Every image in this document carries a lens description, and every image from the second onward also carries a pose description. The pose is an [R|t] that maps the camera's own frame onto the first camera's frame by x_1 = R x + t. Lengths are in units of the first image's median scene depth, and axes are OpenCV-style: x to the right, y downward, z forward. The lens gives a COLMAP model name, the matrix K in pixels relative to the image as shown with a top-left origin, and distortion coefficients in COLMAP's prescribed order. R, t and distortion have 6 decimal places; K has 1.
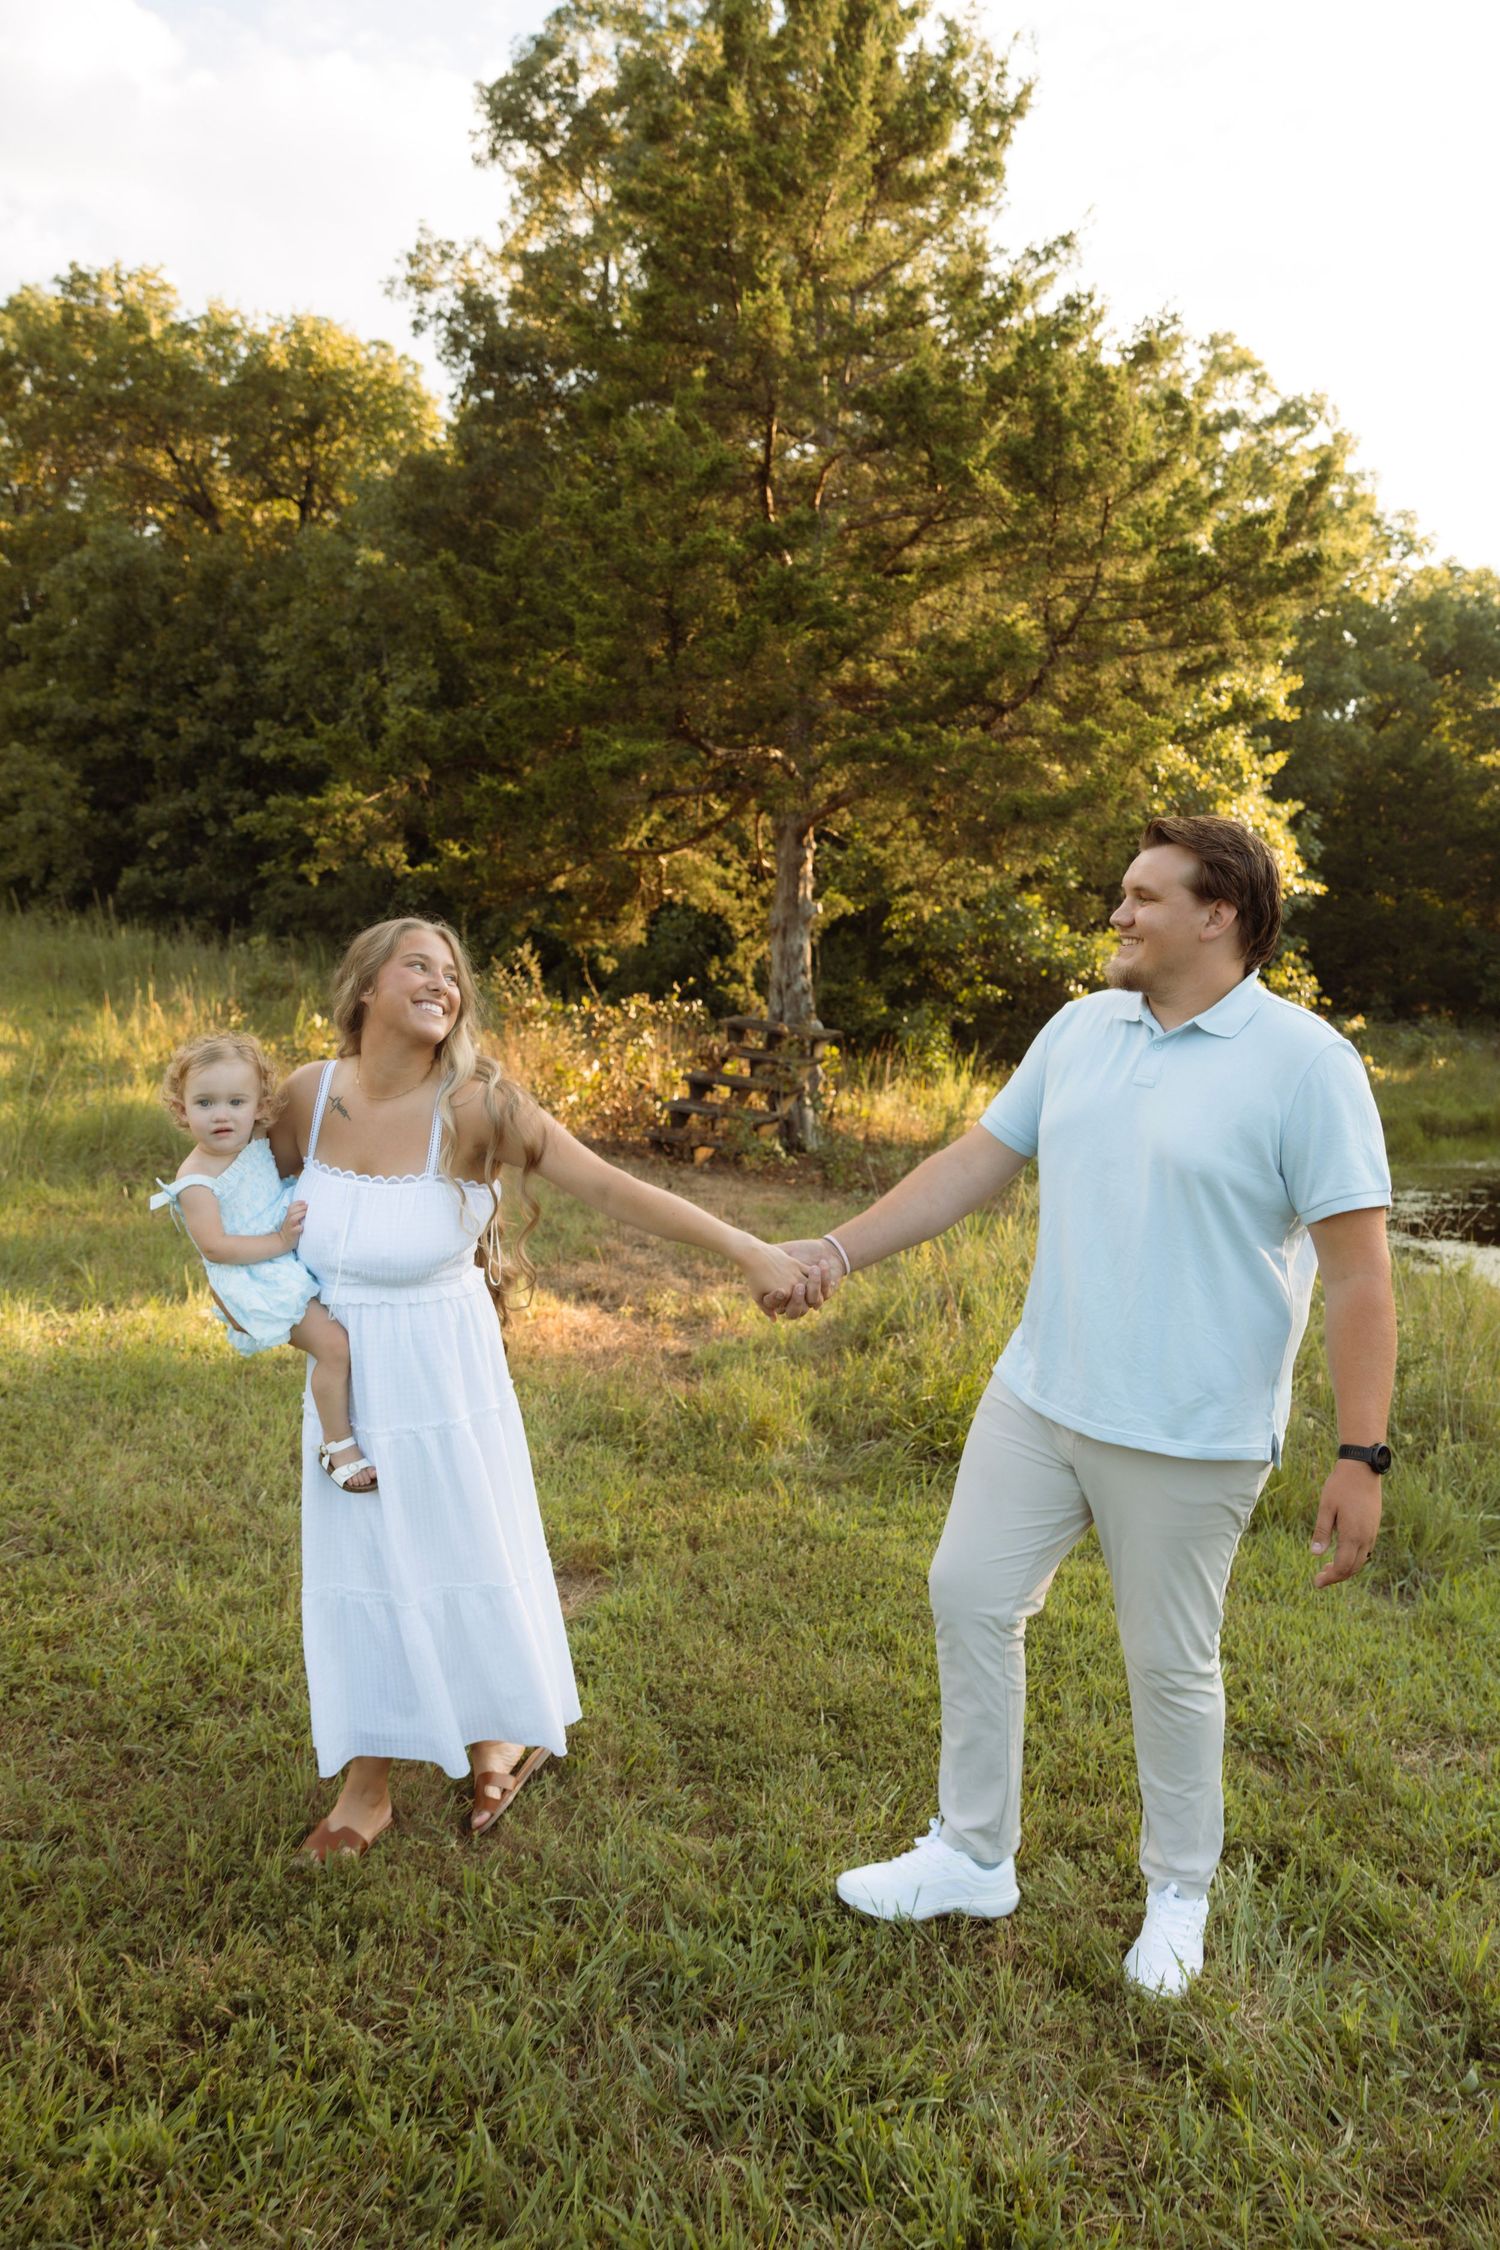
lens RADIAL K [[1455.7, 0, 761.9], [0, 1455.7, 1132.5], [0, 0, 1]] dist [-0.017183, 0.003308]
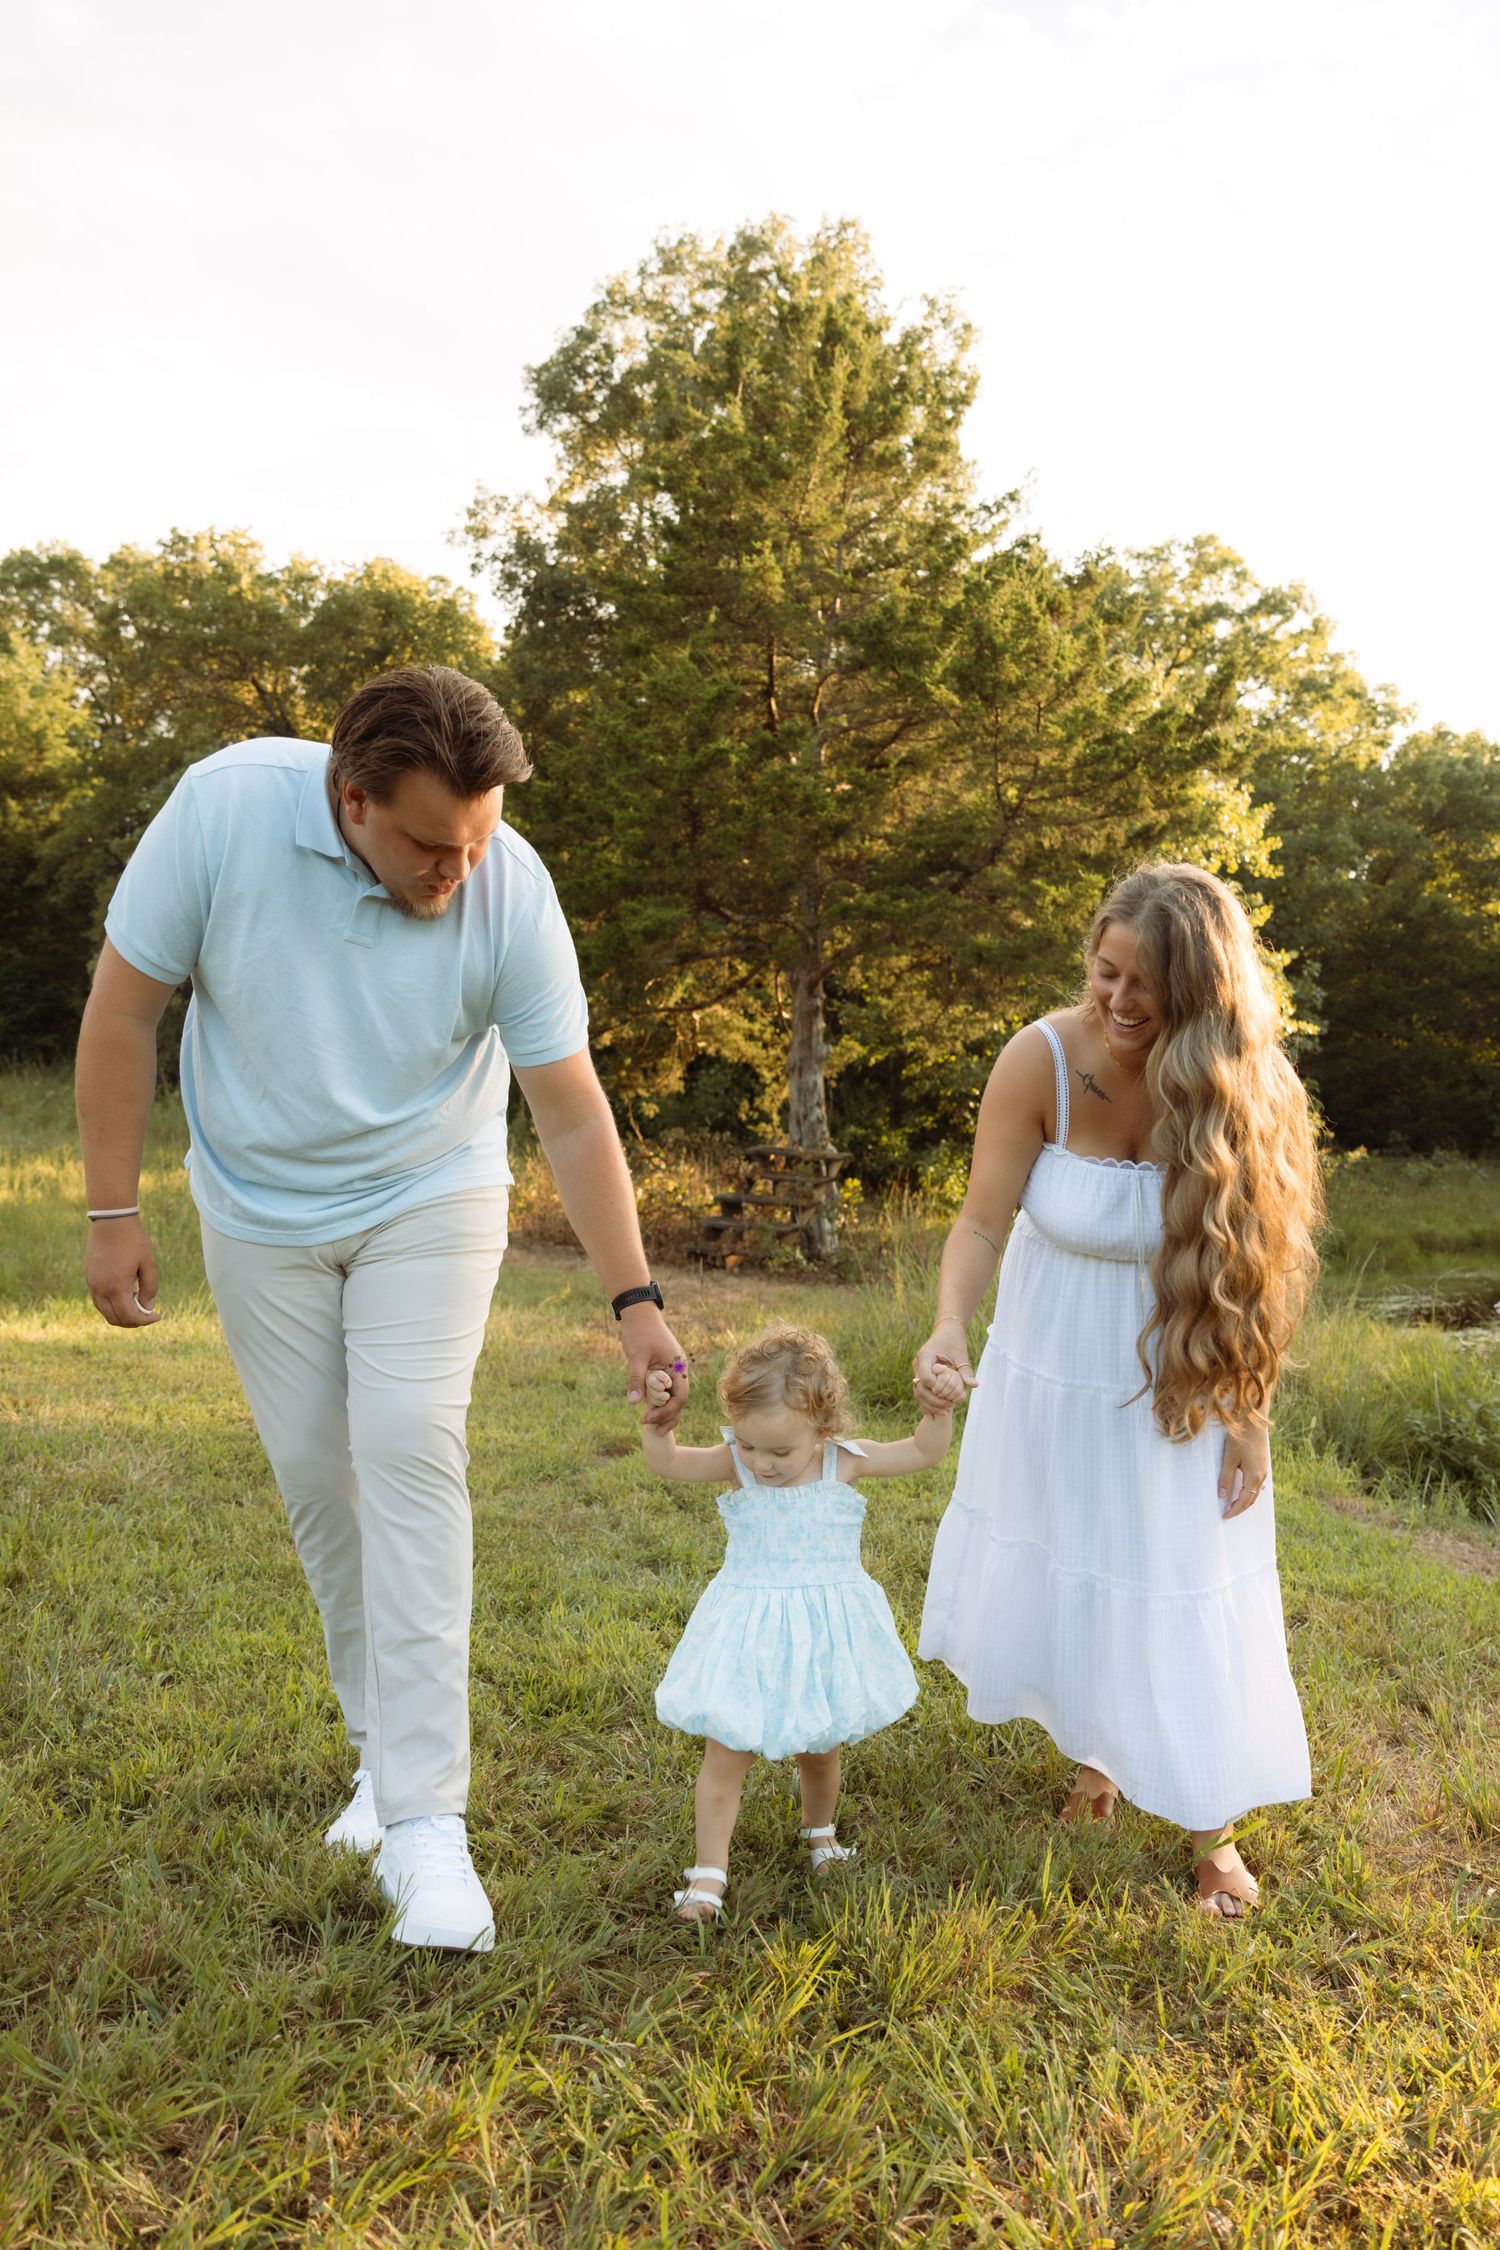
lens RADIAL K [[1455.7, 0, 753.5], [0, 1455.7, 1123.5], [0, 0, 1]] dist [-0.017183, 0.003308]
pose [[0.998698, -0.032195, -0.039579, 0.021969], [0.026985, 0.991695, -0.125745, 0.046119], [0.043298, 0.124513, 0.991273, -0.132329]]
